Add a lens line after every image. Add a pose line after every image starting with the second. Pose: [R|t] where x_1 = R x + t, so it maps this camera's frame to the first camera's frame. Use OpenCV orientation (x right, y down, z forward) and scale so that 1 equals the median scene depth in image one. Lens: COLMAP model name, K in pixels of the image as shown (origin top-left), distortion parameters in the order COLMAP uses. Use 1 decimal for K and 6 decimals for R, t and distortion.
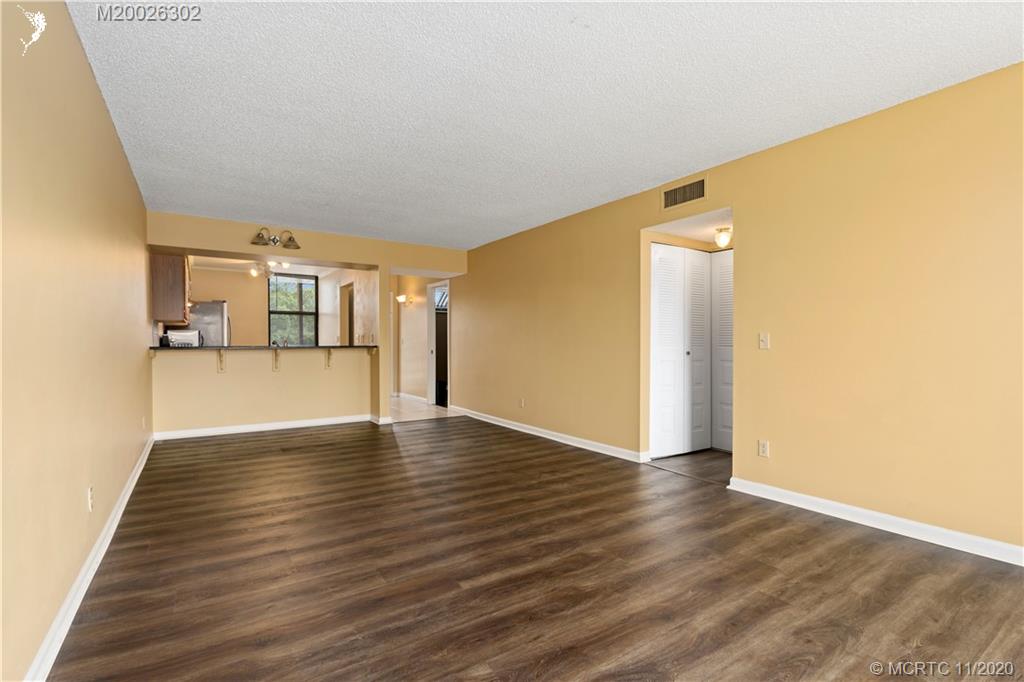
lens RADIAL K [[482.4, 0, 512.0], [0, 482.4, 341.0], [0, 0, 1]] dist [-0.004667, -0.000088]
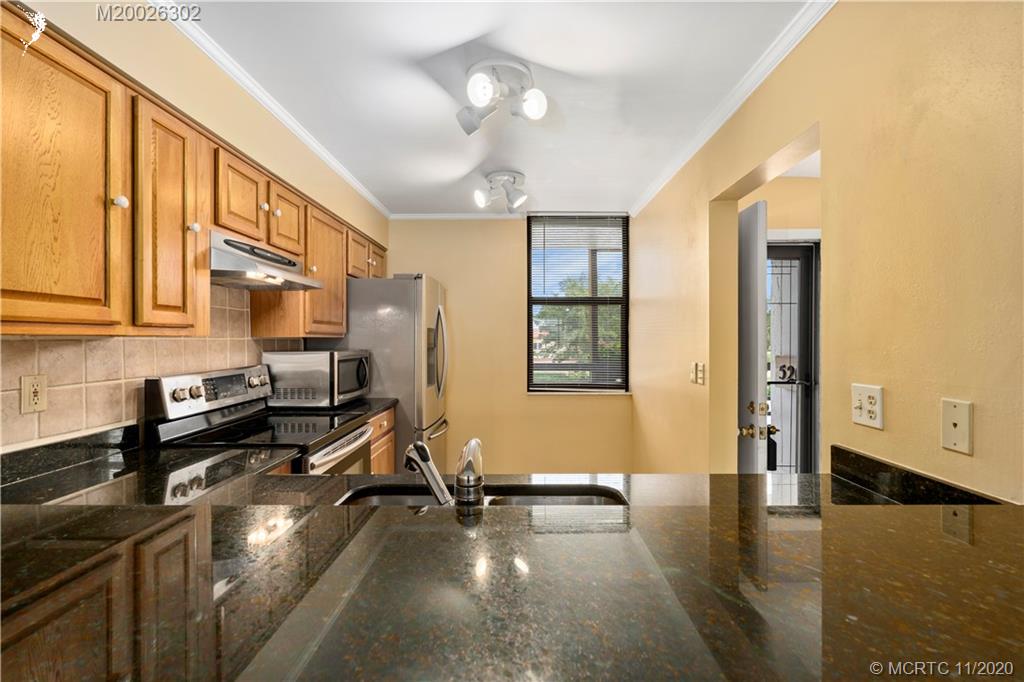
lens RADIAL K [[469.3, 0, 513.9], [0, 469.3, 339.5], [0, 0, 1]] dist [-0.004579, 0.000887]
pose [[0.822160, -0.001826, -0.569253, -0.777191], [0.007566, 0.999942, 0.007720, -0.077037], [0.569206, -0.010654, 0.822126, 1.863290]]
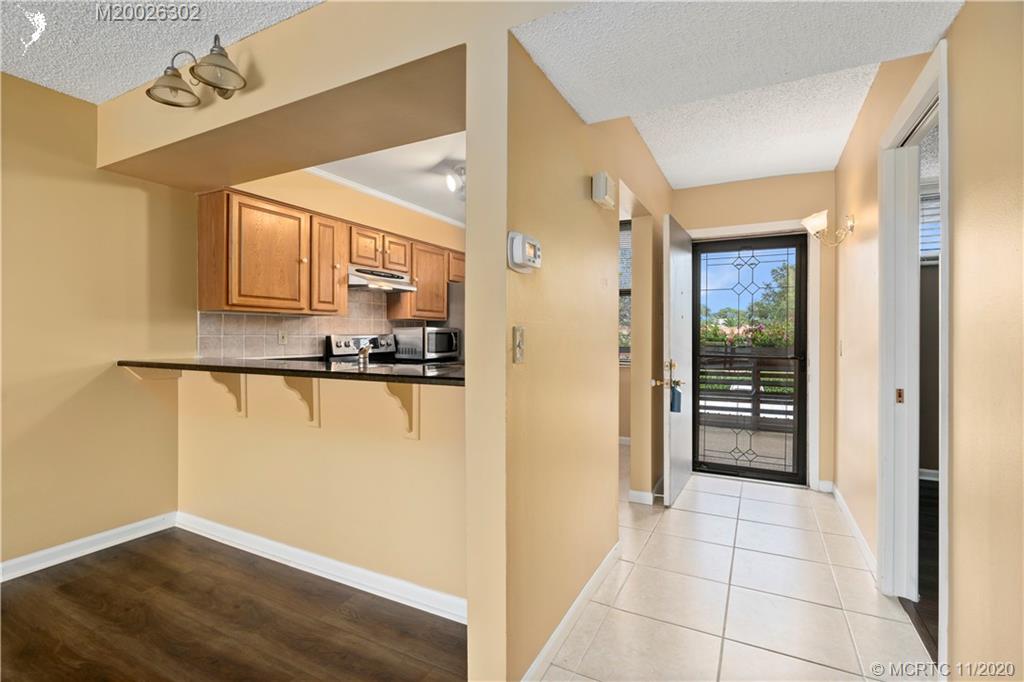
lens RADIAL K [[476.3, 0, 511.3], [0, 476.3, 336.6], [0, 0, 1]] dist [-0.000696, 0.000055]
pose [[0.477058, 0.003254, -0.878866, -0.102348], [0.005355, 0.999964, 0.006609, -0.030192], [0.878855, -0.007859, 0.477024, 1.906967]]
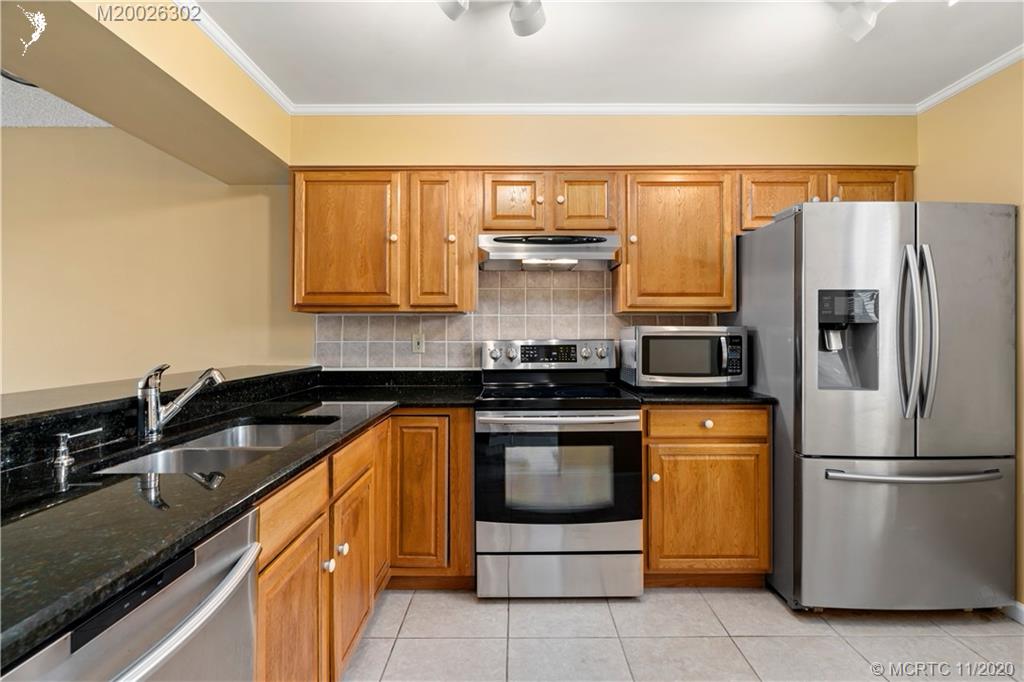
lens RADIAL K [[476.3, 0, 511.3], [0, 476.3, 336.6], [0, 0, 1]] dist [-0.000696, 0.000055]
pose [[-0.554183, 0.004626, -0.832382, -0.763742], [0.007649, 0.999971, 0.000465, -0.035707], [0.832359, -0.006110, -0.554203, 2.638444]]
